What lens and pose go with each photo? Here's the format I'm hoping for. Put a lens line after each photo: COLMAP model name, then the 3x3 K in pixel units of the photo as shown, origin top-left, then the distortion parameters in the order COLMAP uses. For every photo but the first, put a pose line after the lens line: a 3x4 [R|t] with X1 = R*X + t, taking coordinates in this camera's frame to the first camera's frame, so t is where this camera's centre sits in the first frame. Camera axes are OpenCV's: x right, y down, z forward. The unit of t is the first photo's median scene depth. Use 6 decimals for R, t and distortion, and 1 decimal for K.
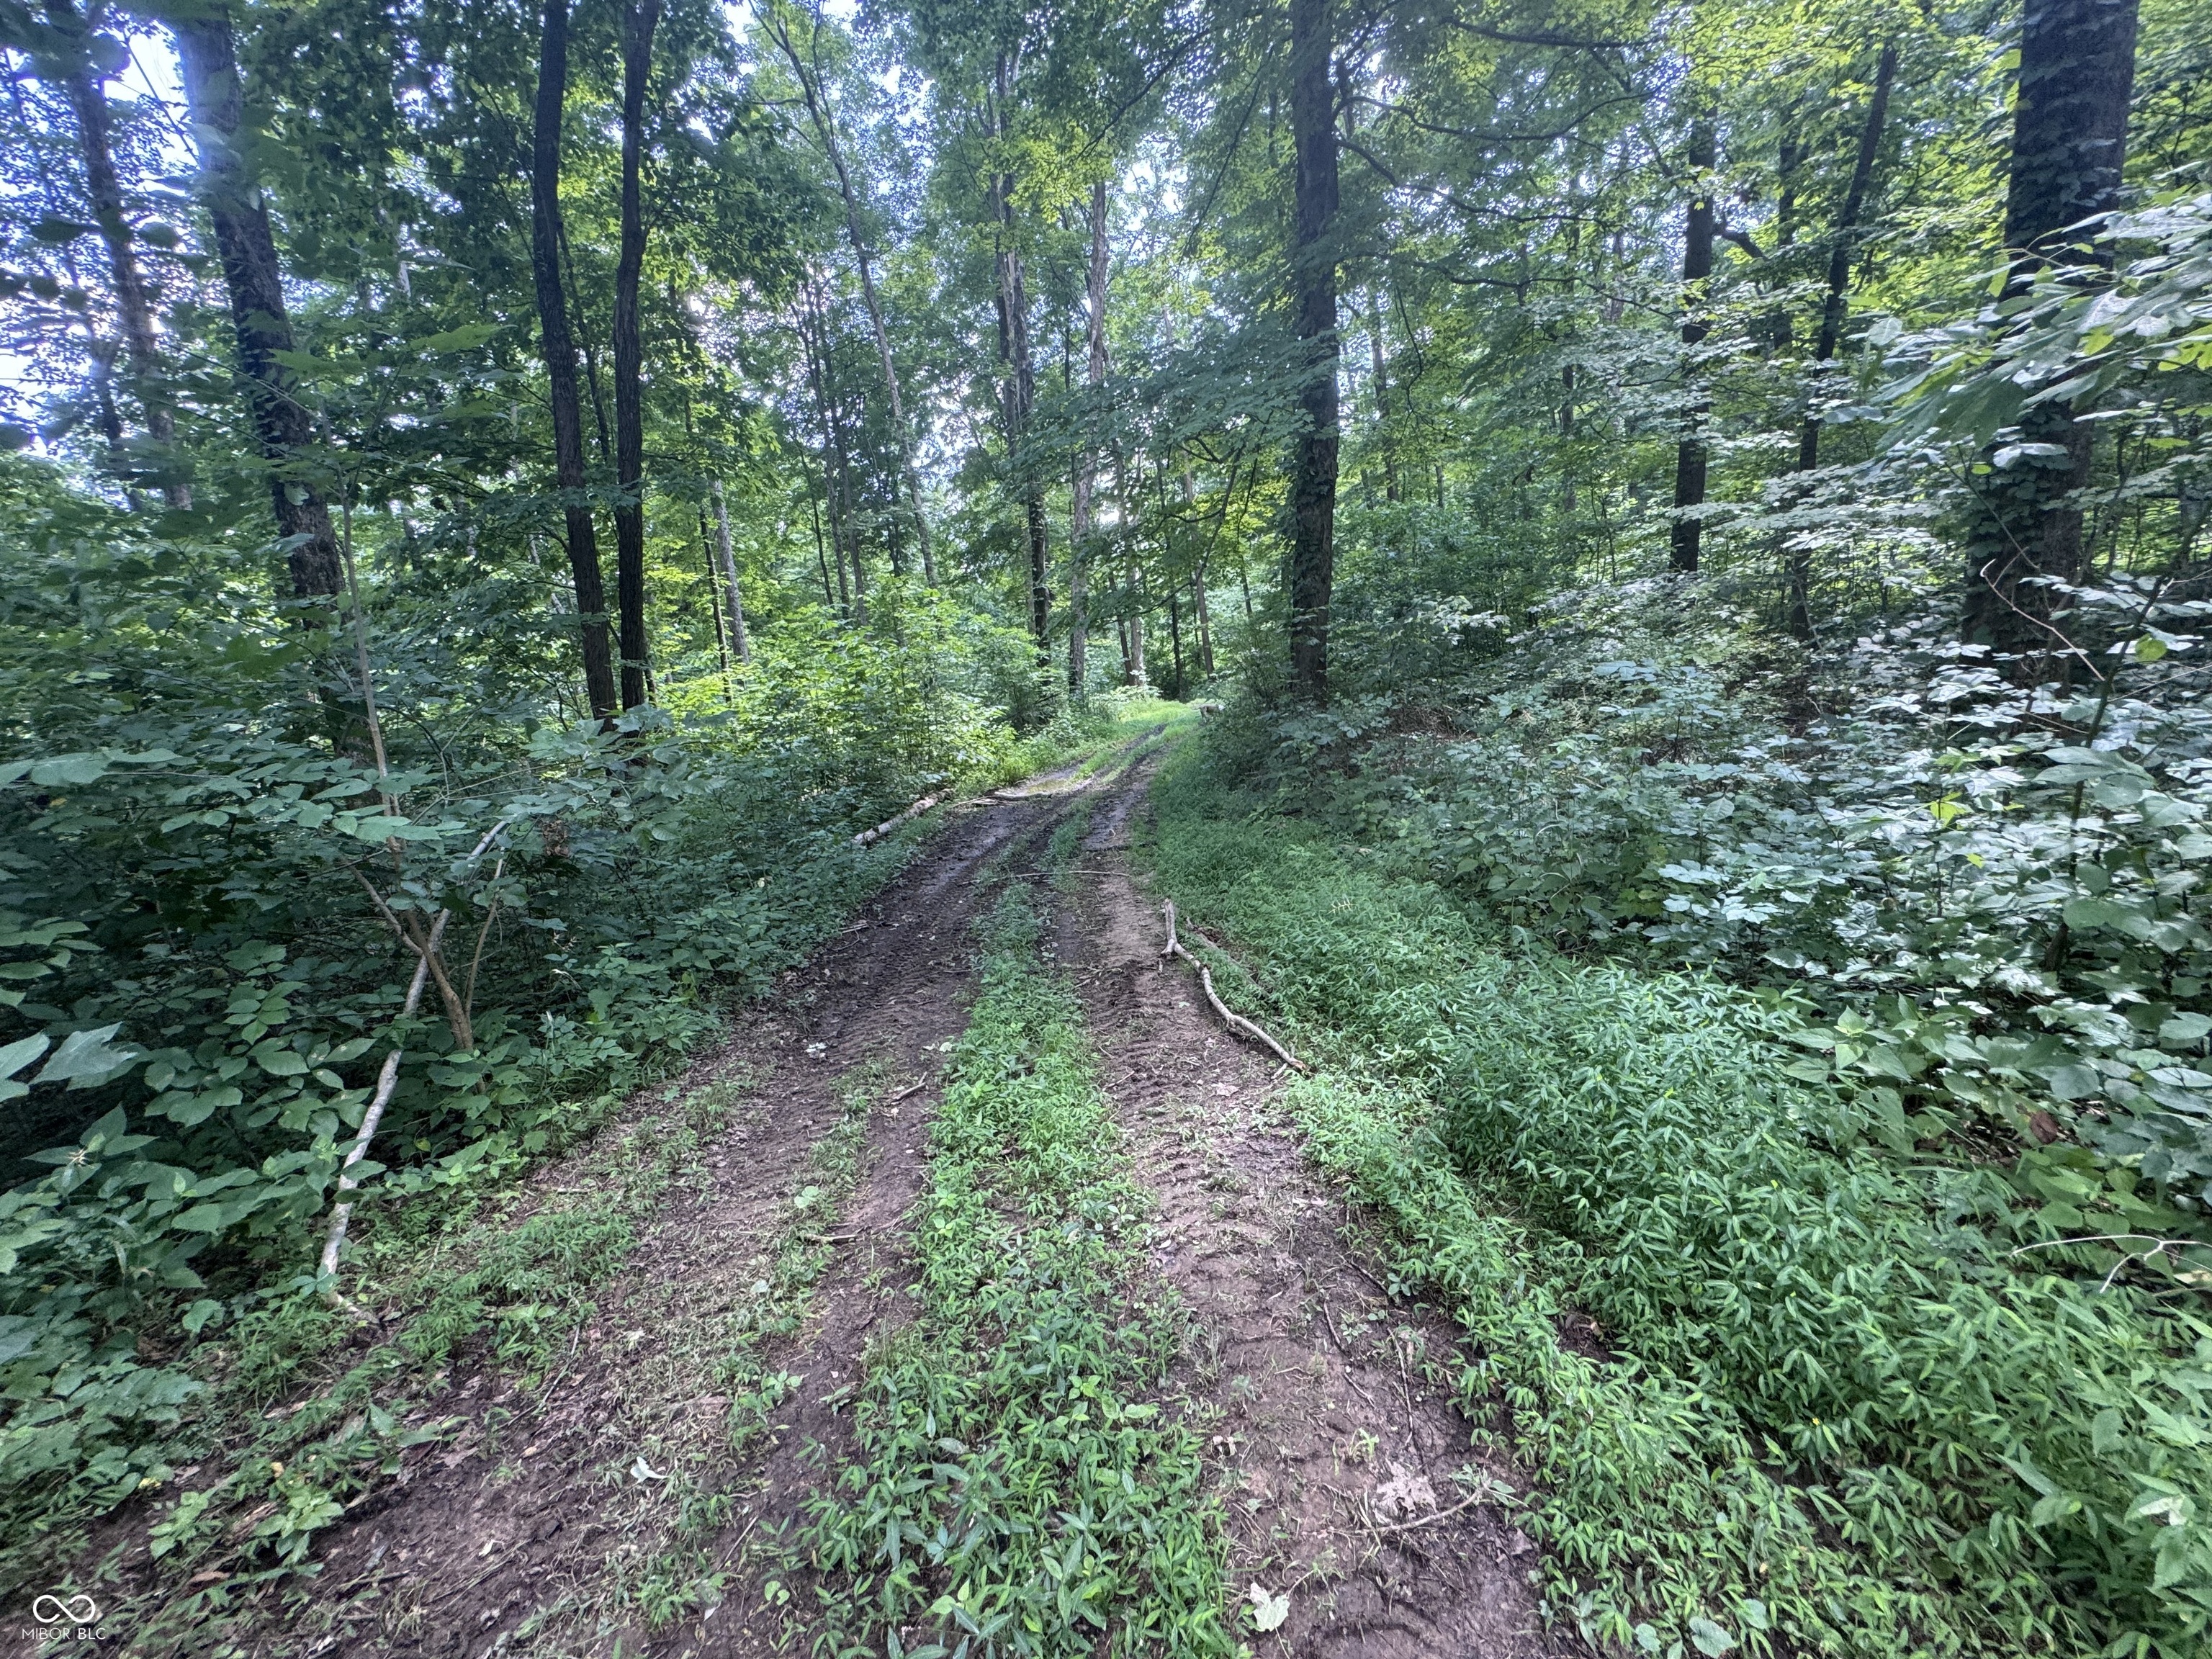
lens RADIAL K [[885.8, 0, 1103.0], [0, 885.8, 829.8], [0, 0, 1]] dist [-0.002940, -0.000075]
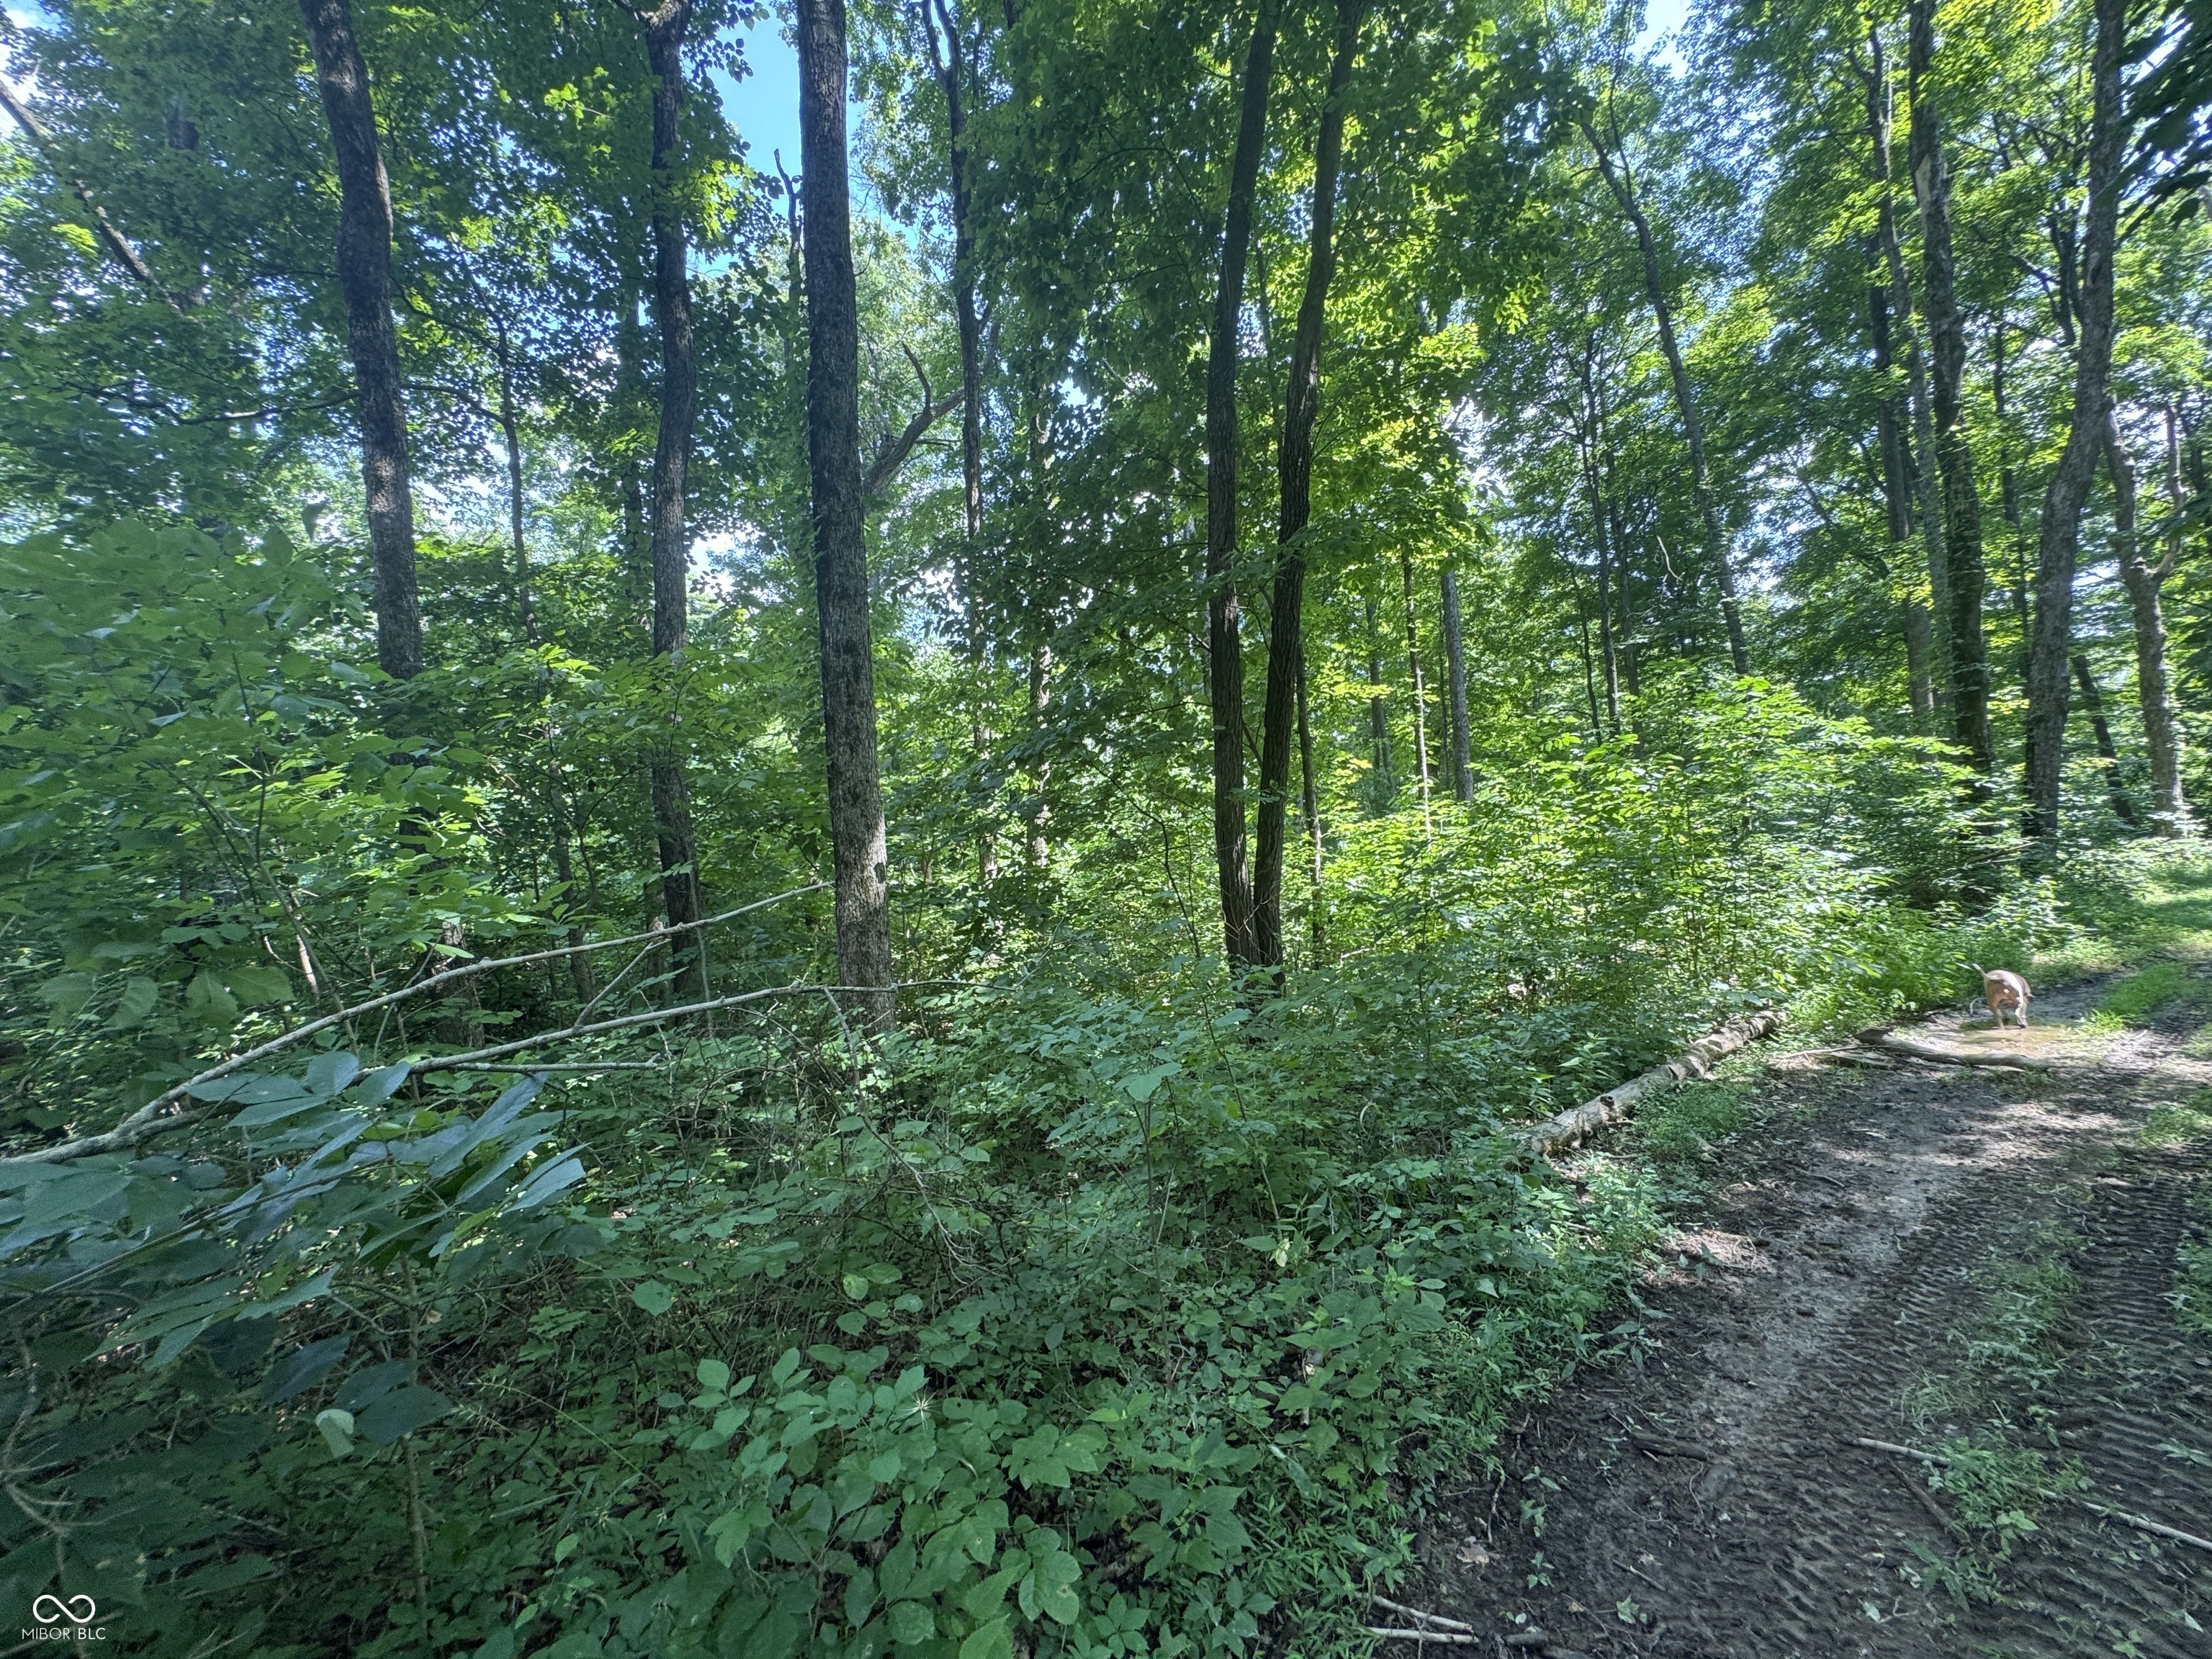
lens RADIAL K [[885.8, 0, 1103.0], [0, 885.8, 829.8], [0, 0, 1]] dist [-0.002940, -0.000075]
pose [[0.690873, 0.010495, -0.722900, -0.023067], [-0.128431, 0.985773, -0.108431, -0.016301], [0.711477, 0.167755, 0.682392, 0.108124]]
